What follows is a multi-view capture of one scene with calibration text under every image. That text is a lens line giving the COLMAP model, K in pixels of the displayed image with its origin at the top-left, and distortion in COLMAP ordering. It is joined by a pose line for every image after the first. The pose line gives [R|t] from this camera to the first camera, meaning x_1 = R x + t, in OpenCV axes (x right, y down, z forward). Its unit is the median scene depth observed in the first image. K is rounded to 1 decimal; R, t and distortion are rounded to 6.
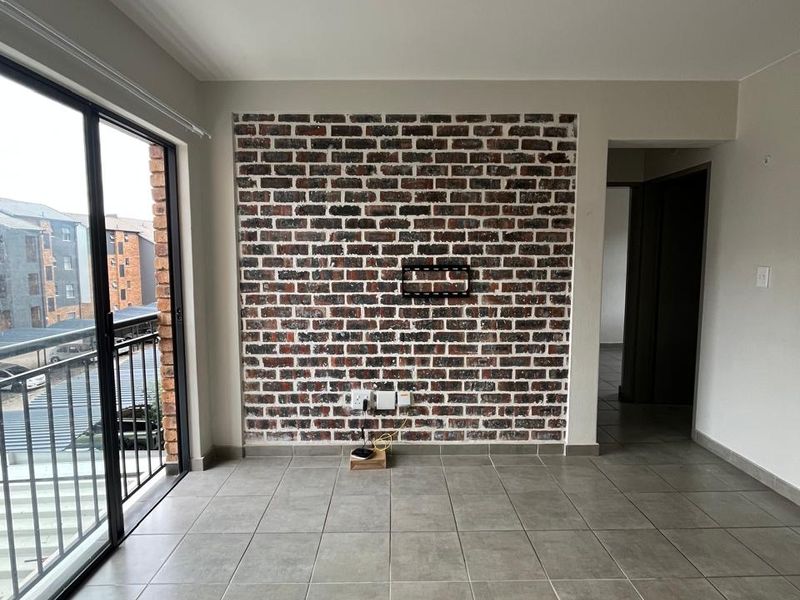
lens RADIAL K [[431.9, 0, 403.7], [0, 431.9, 296.2], [0, 0, 1]] dist [-0.001945, -0.000193]
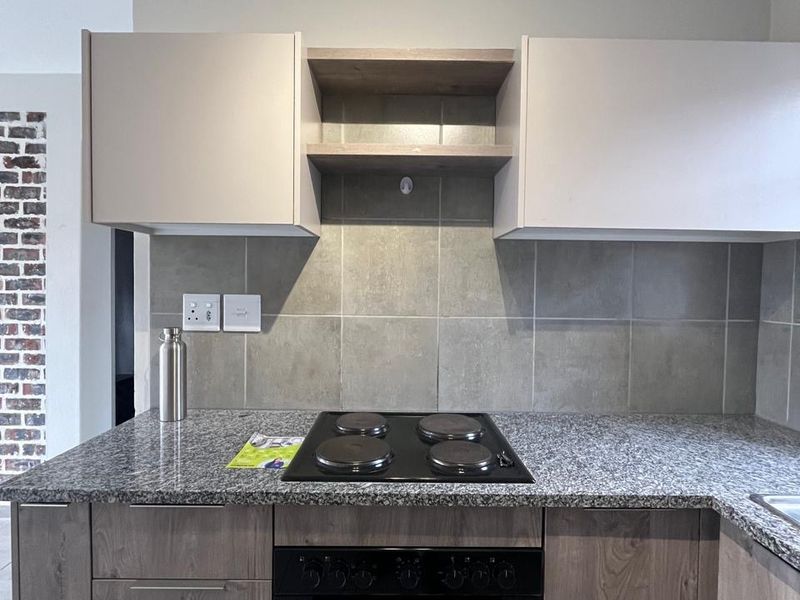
lens RADIAL K [[431.9, 0, 401.3], [0, 431.9, 296.7], [0, 0, 1]] dist [-0.001945, -0.000193]
pose [[0.999802, 0.012906, -0.015138, 1.090724], [-0.013851, 0.997848, -0.064097, -0.011303], [0.014278, 0.064294, 0.997829, 0.175799]]
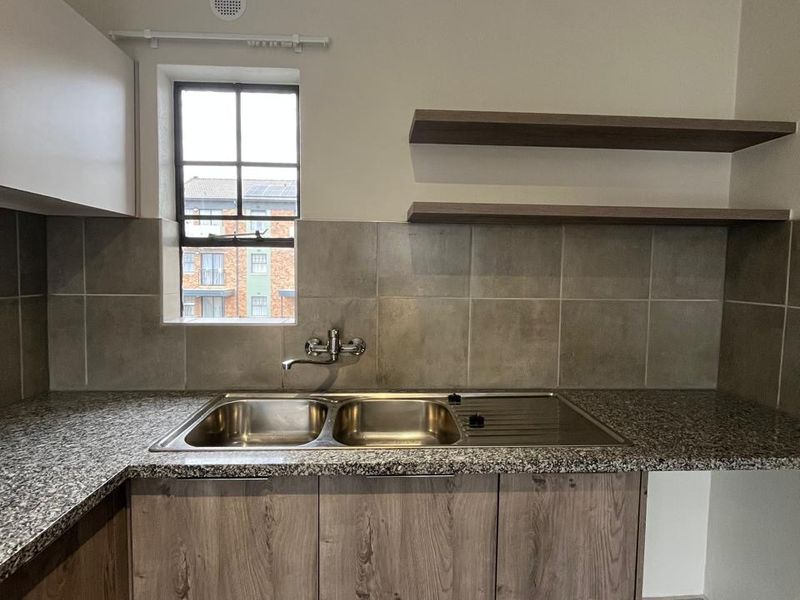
lens RADIAL K [[431.9, 0, 400.0], [0, 431.9, 296.1], [0, 0, 1]] dist [-0.001945, -0.000193]
pose [[-0.030067, -0.059877, 0.997753, 0.992907], [0.075954, 0.995181, 0.062011, -0.020350], [-0.996658, 0.077648, -0.025374, 0.300778]]
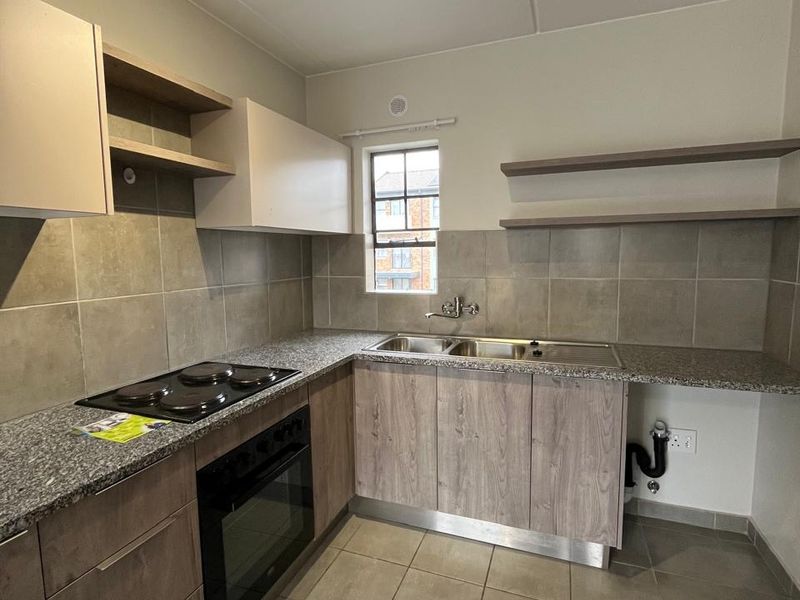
lens RADIAL K [[431.9, 0, 401.4], [0, 431.9, 297.4], [0, 0, 1]] dist [-0.001945, -0.000193]
pose [[0.370846, -0.101317, 0.923151, 0.684224], [0.096401, 0.992861, 0.070242, -0.024757], [-0.923678, 0.062943, 0.377965, 0.151920]]
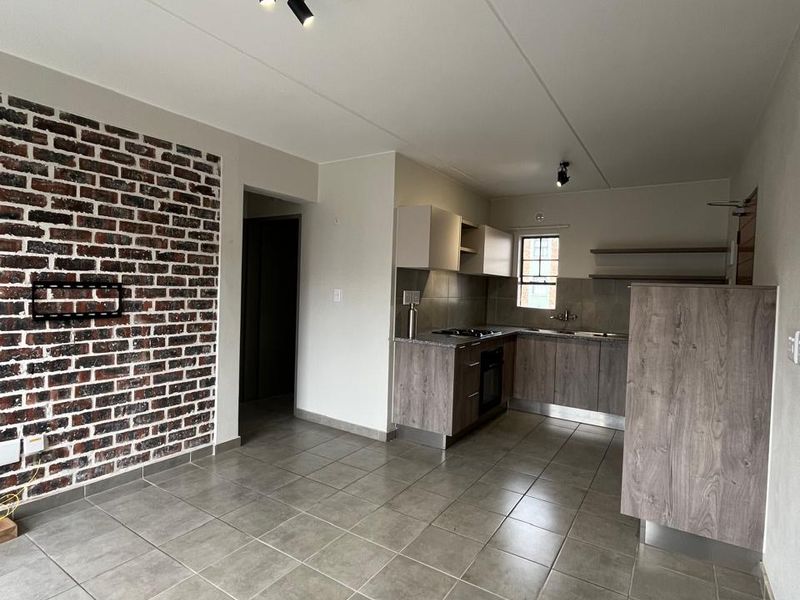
lens RADIAL K [[431.9, 0, 401.8], [0, 431.9, 297.0], [0, 0, 1]] dist [-0.001945, -0.000193]
pose [[0.555507, -0.002967, 0.831506, -0.294073], [0.039135, 0.998979, -0.022581, 0.004771], [-0.830590, 0.045085, 0.555056, -0.044101]]
